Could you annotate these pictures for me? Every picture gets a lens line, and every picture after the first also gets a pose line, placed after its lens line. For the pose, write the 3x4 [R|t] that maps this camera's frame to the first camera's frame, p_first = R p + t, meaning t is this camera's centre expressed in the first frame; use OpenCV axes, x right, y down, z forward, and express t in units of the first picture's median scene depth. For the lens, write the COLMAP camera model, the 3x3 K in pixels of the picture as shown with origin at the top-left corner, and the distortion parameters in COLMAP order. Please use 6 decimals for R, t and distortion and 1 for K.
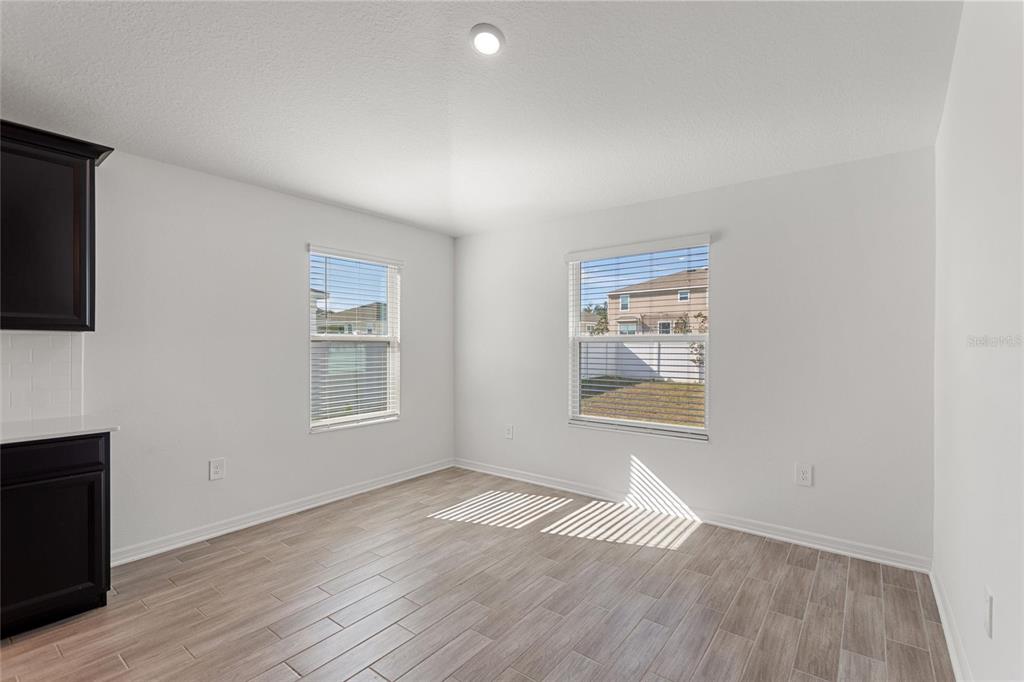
lens RADIAL K [[460.2, 0, 513.9], [0, 460.2, 347.9], [0, 0, 1]] dist [0.011378, -0.005420]
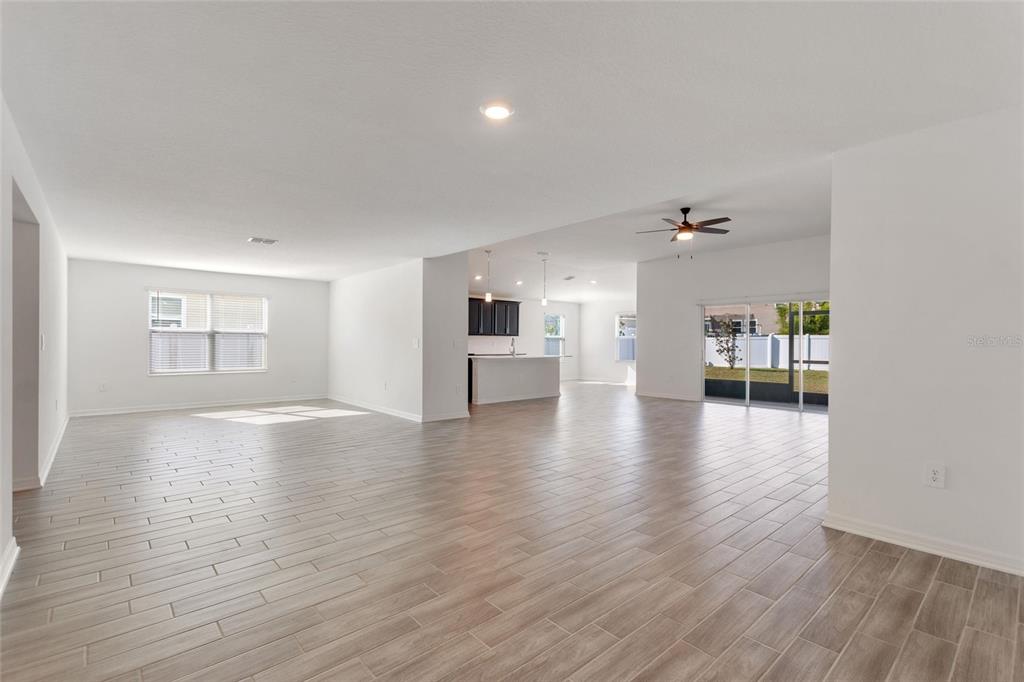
lens RADIAL K [[460.2, 0, 507.5], [0, 460.2, 342.0], [0, 0, 1]] dist [0.011378, -0.005420]
pose [[0.978891, 0.000788, -0.204383, 0.032721], [-0.001854, 0.999986, -0.005028, 0.034121], [0.204377, 0.005300, 0.978878, -2.450860]]
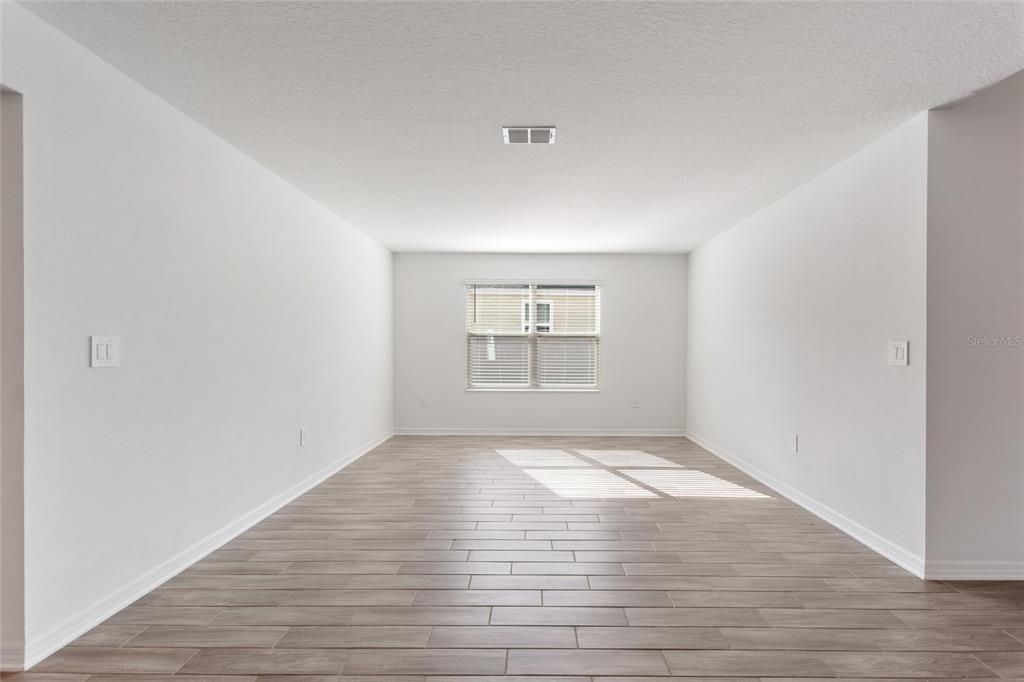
lens RADIAL K [[468.8, 0, 517.3], [0, 468.8, 346.6], [0, 0, 1]] dist [0.012480, -0.001085]
pose [[0.587315, -0.003753, -0.809350, -0.429435], [0.001029, 0.999992, -0.003890, 0.022956], [0.809358, 0.001452, 0.587314, -1.681393]]
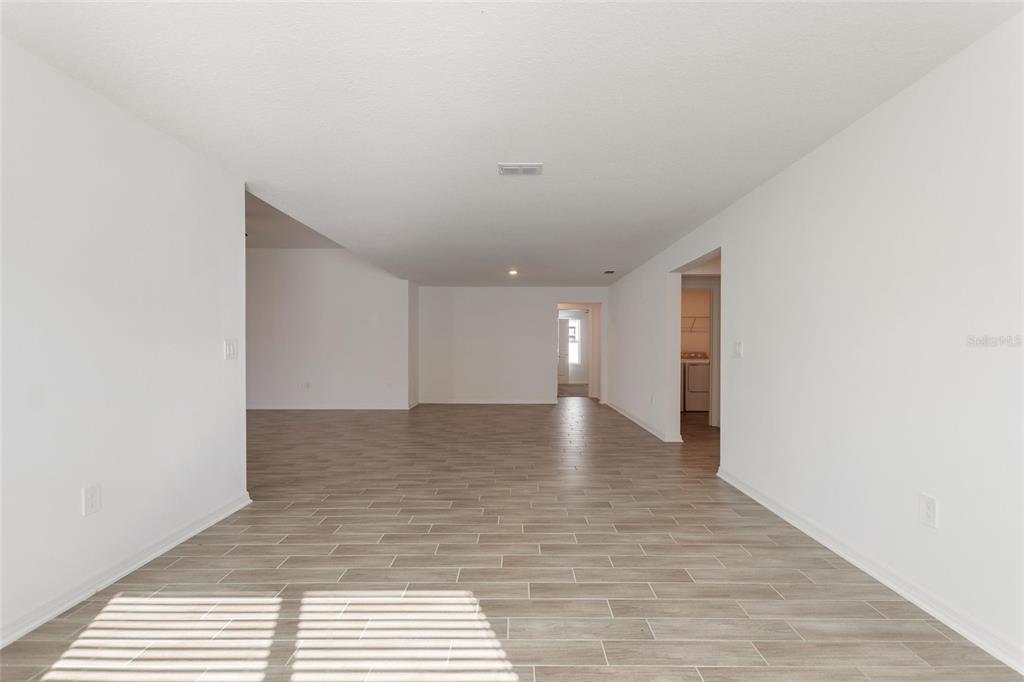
lens RADIAL K [[468.8, 0, 514.4], [0, 468.8, 343.9], [0, 0, 1]] dist [0.012480, -0.001085]
pose [[-0.611410, -0.004390, 0.791302, -1.534538], [-0.007431, 0.999972, -0.000194, 0.017605], [-0.791279, -0.005999, -0.611426, -0.820141]]
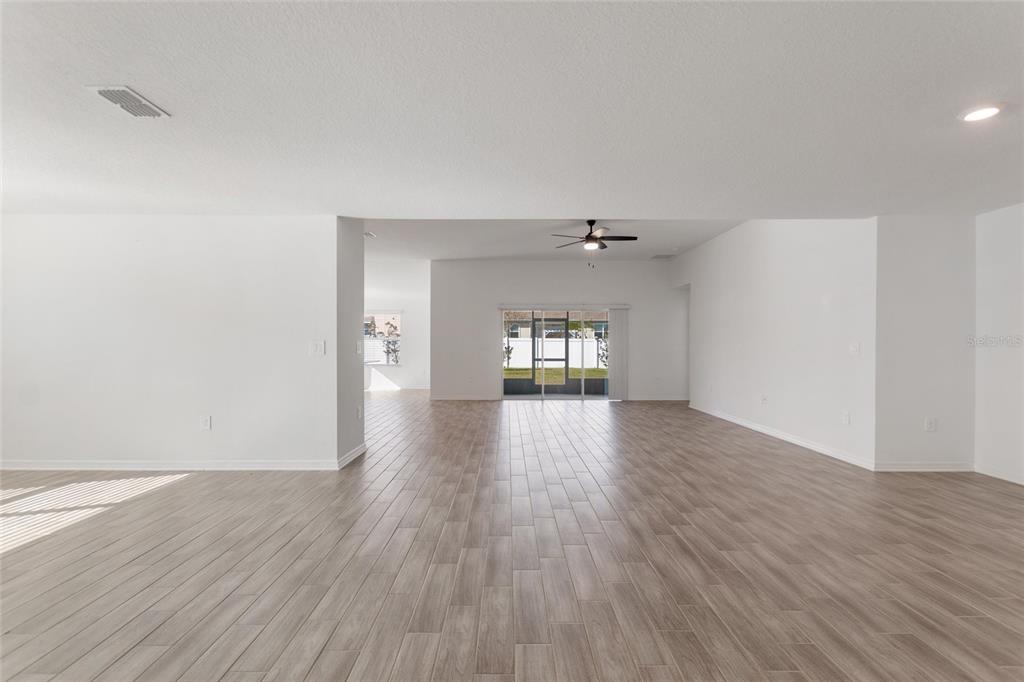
lens RADIAL K [[468.8, 0, 509.3], [0, 468.8, 341.5], [0, 0, 1]] dist [0.012480, -0.001085]
pose [[0.797264, 0.001102, 0.603629, -0.921162], [0.004160, 0.999965, -0.007319, 0.025084], [-0.603616, 0.008346, 0.797231, -2.008531]]
